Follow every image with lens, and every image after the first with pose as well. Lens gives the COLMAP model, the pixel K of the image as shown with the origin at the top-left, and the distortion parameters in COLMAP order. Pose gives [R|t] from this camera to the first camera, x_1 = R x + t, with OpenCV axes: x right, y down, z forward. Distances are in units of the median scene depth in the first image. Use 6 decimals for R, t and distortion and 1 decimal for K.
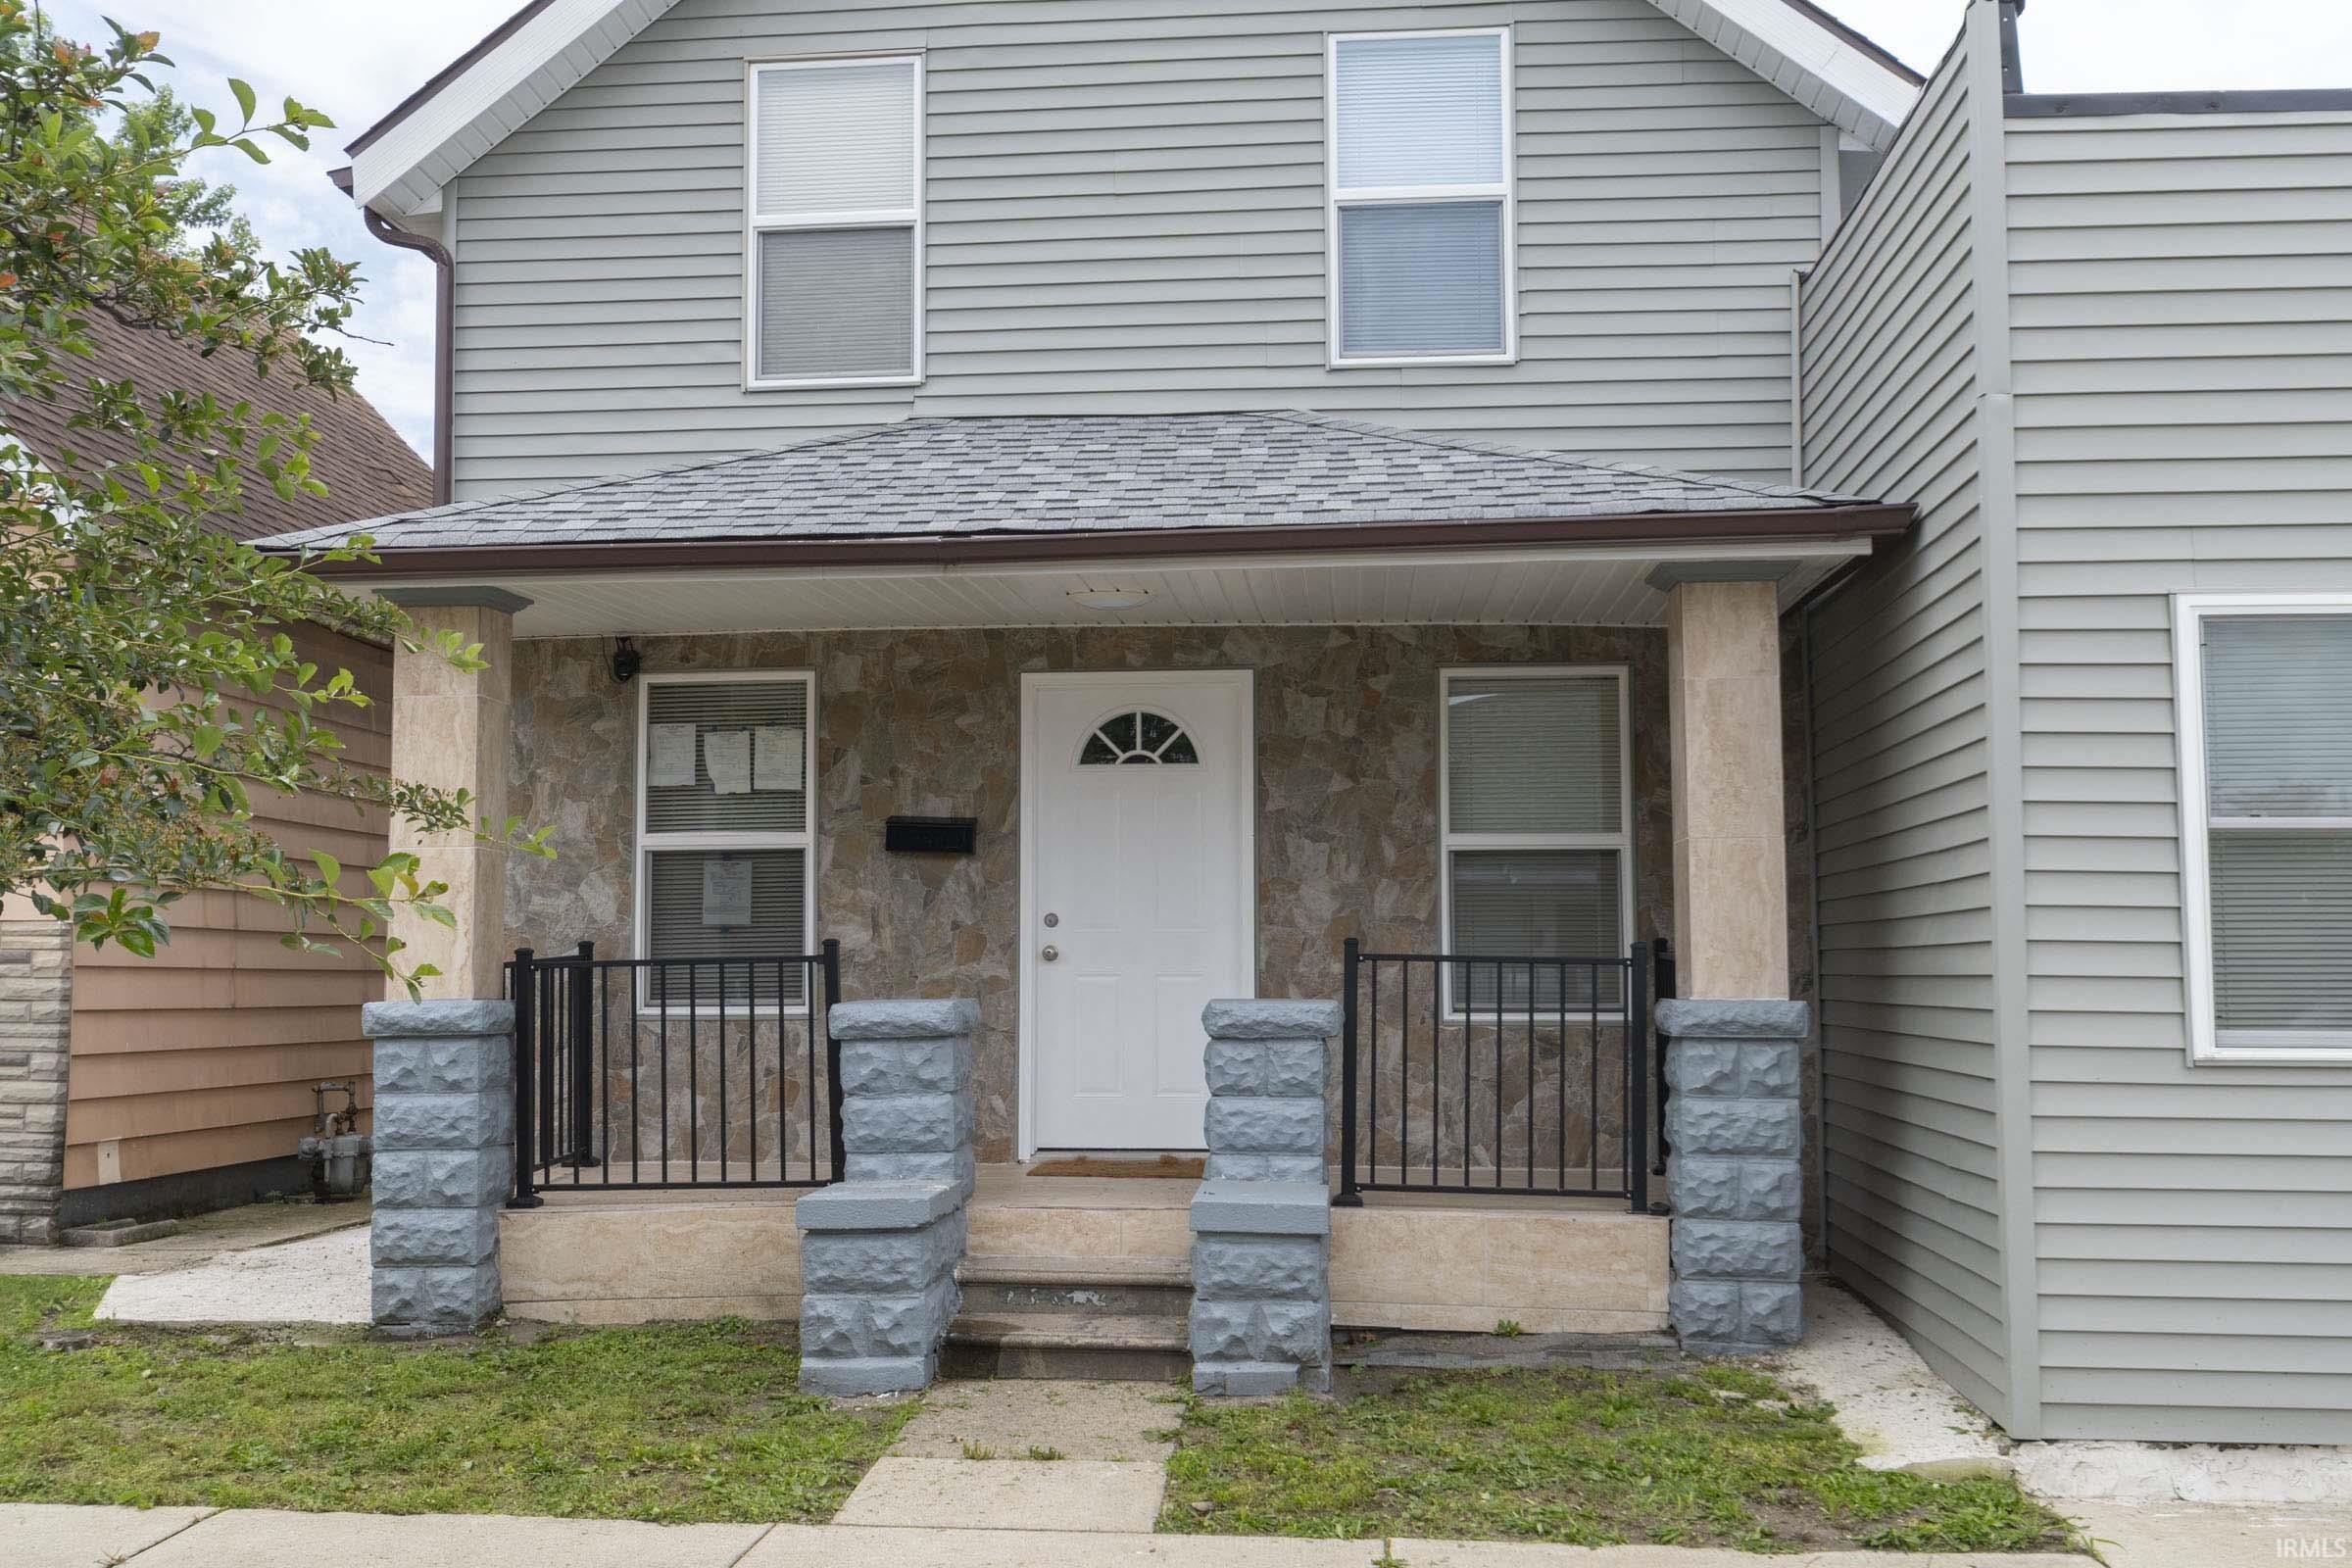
lens RADIAL K [[2474.9, 0, 1176.0], [0, 2474.9, 784.0], [0, 0, 1]] dist [-0.000864, 0.014697]
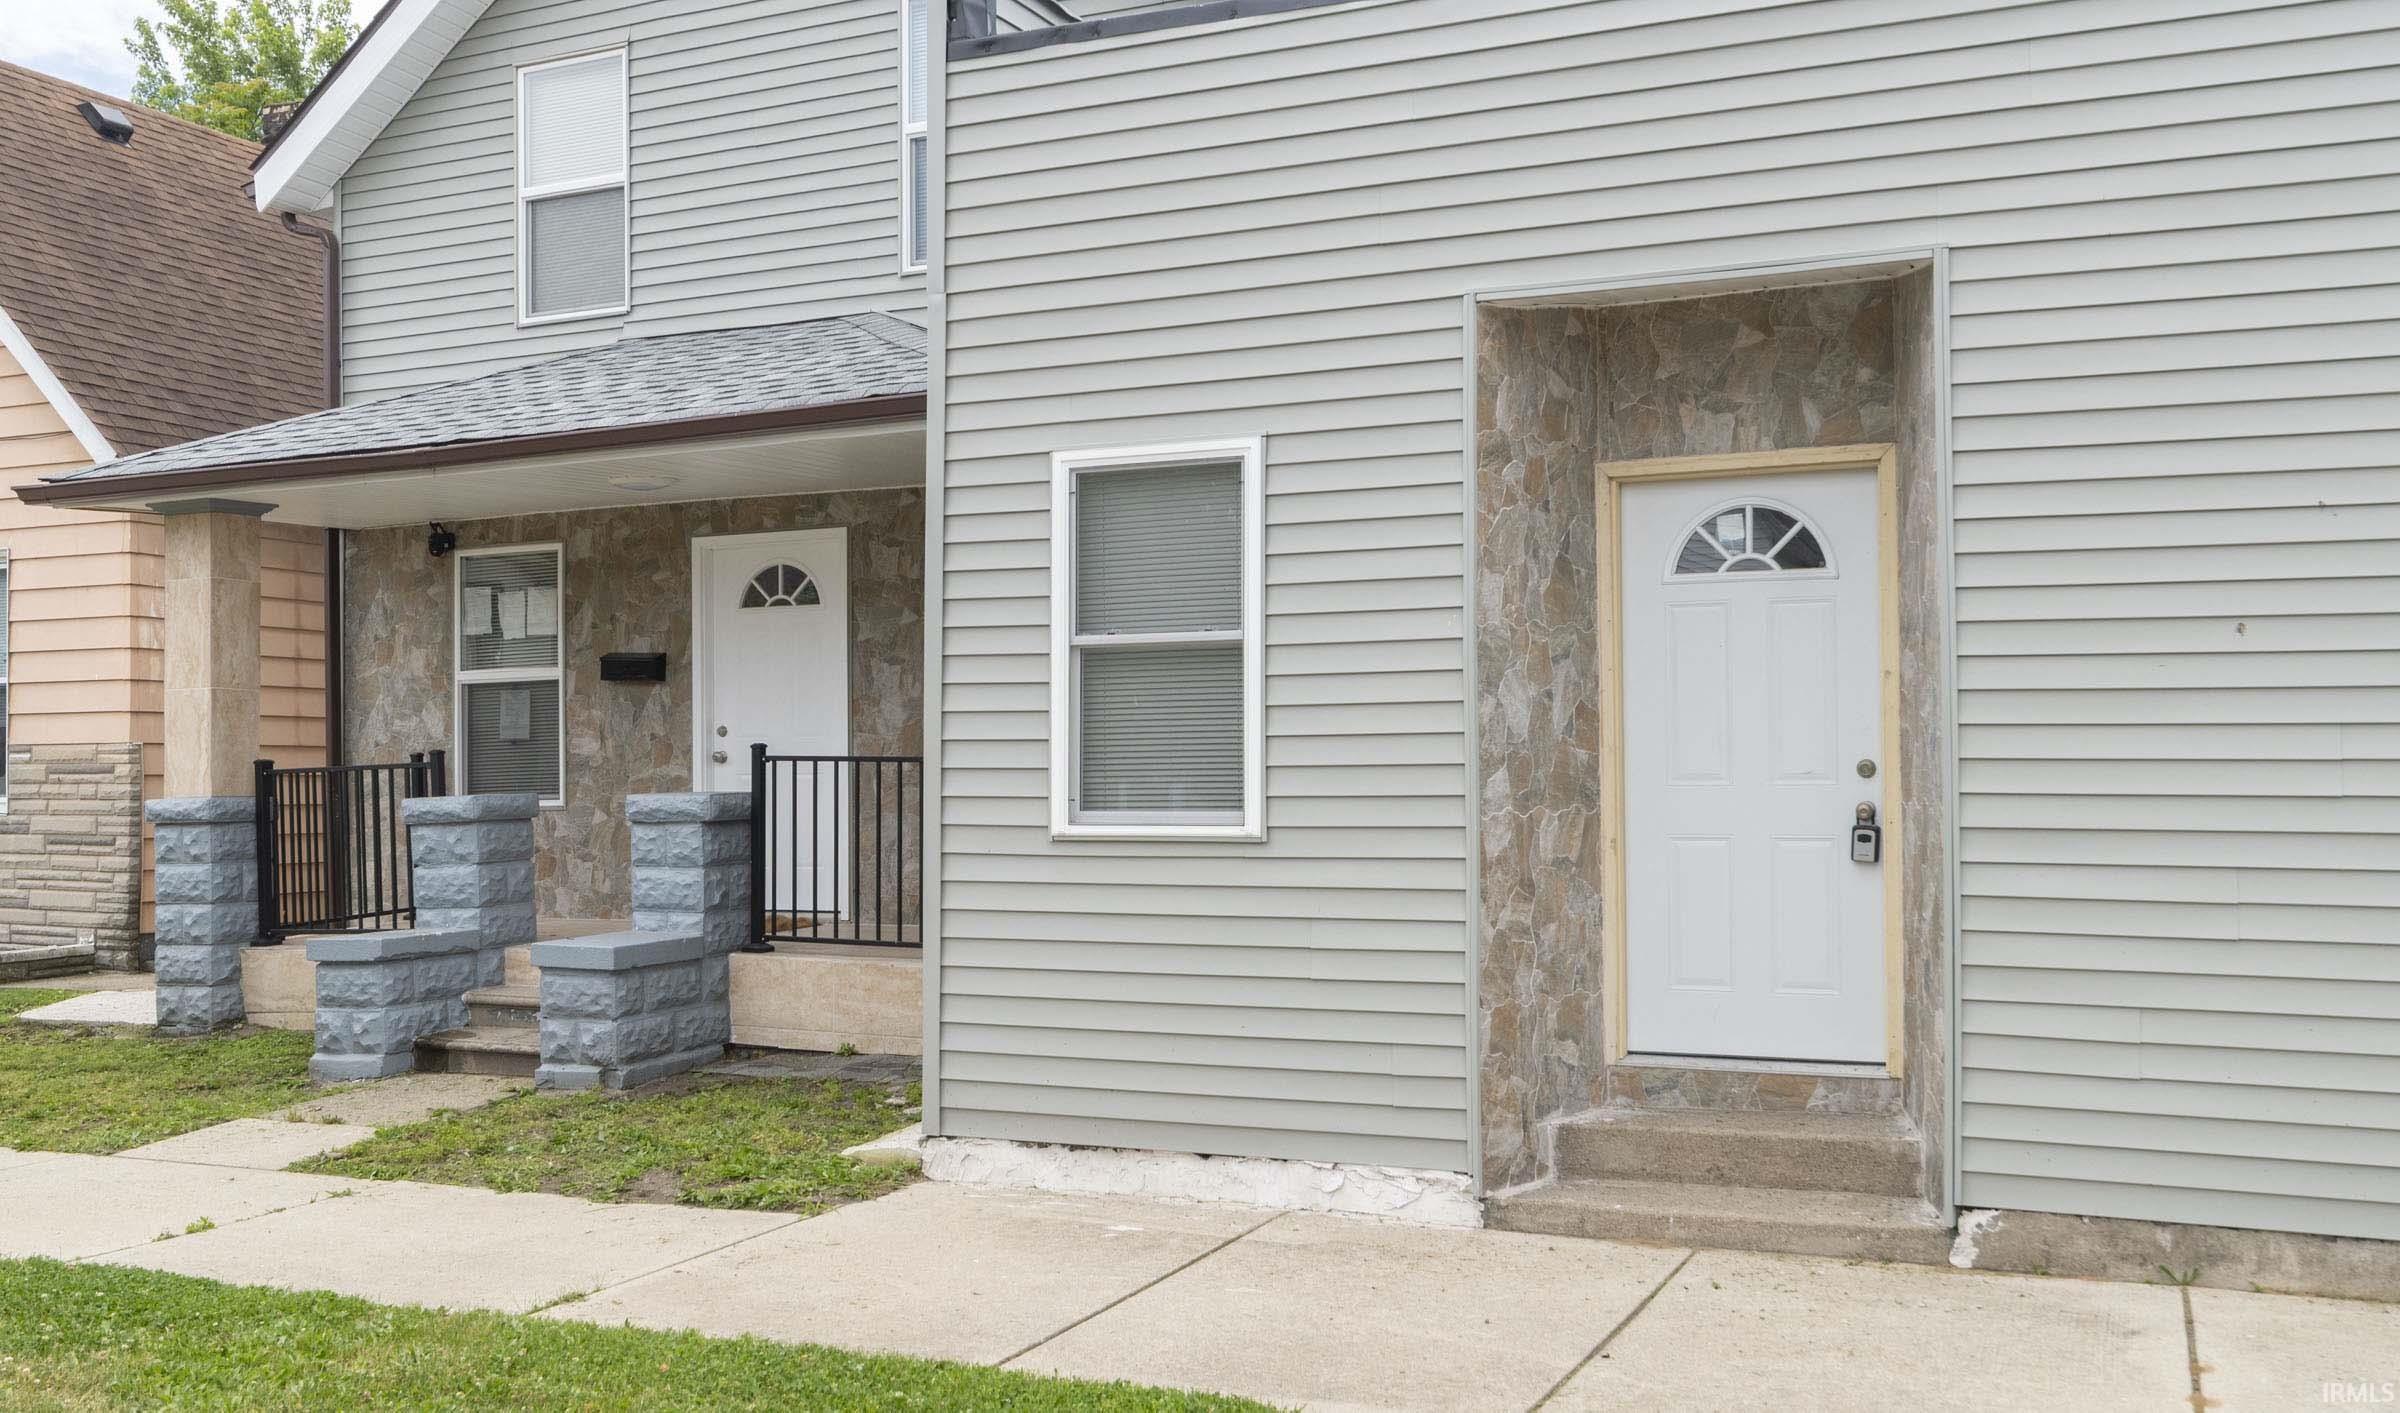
lens RADIAL K [[2236.8, 0, 1201.8], [0, 2236.8, 759.2], [0, 0, 1]] dist [-0.000212, 0.003129]
pose [[0.949068, -0.012750, -0.314814, 0.549191], [0.035169, 0.997224, 0.065636, 0.002499], [0.313103, -0.073365, 0.946881, -0.013679]]
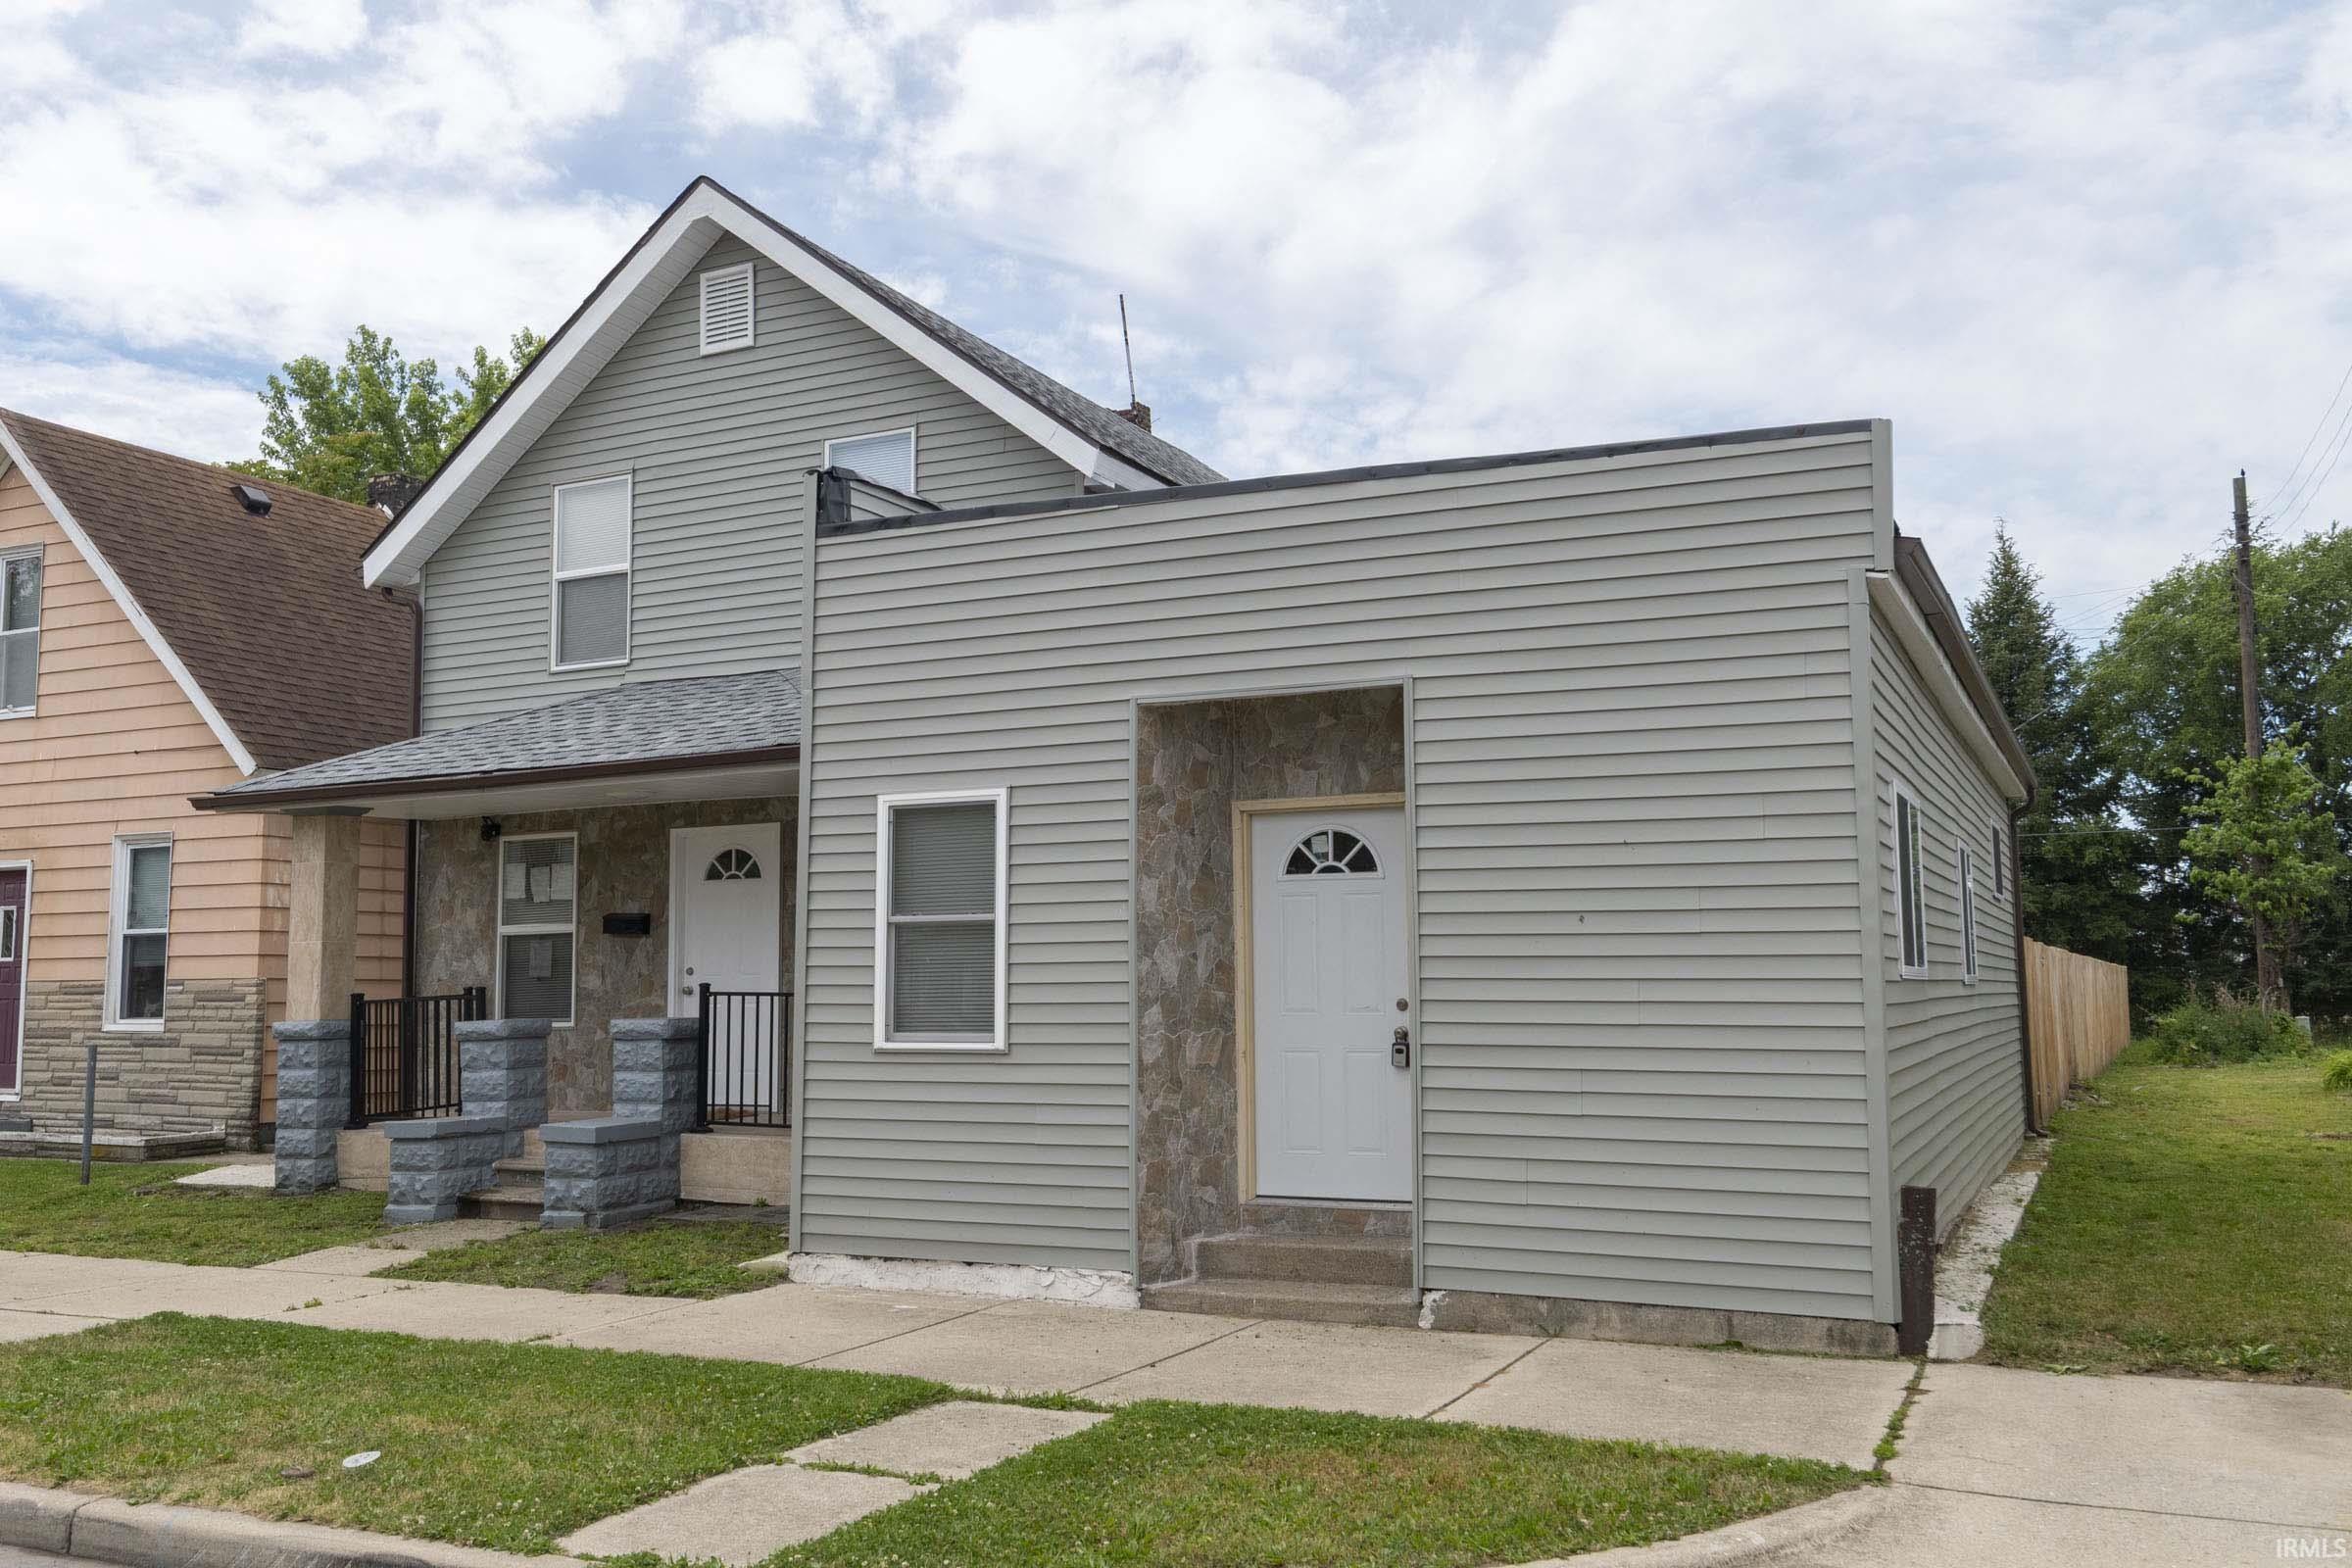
lens RADIAL K [[2102.5, 0, 1120.8], [0, 2102.5, 782.9], [0, 0, 1]] dist [-0.006949, 0.005836]
pose [[0.934209, -0.046230, -0.353717, 0.758353], [0.038793, 0.998852, -0.028091, -0.023530], [0.354610, 0.012521, 0.934930, -0.265704]]
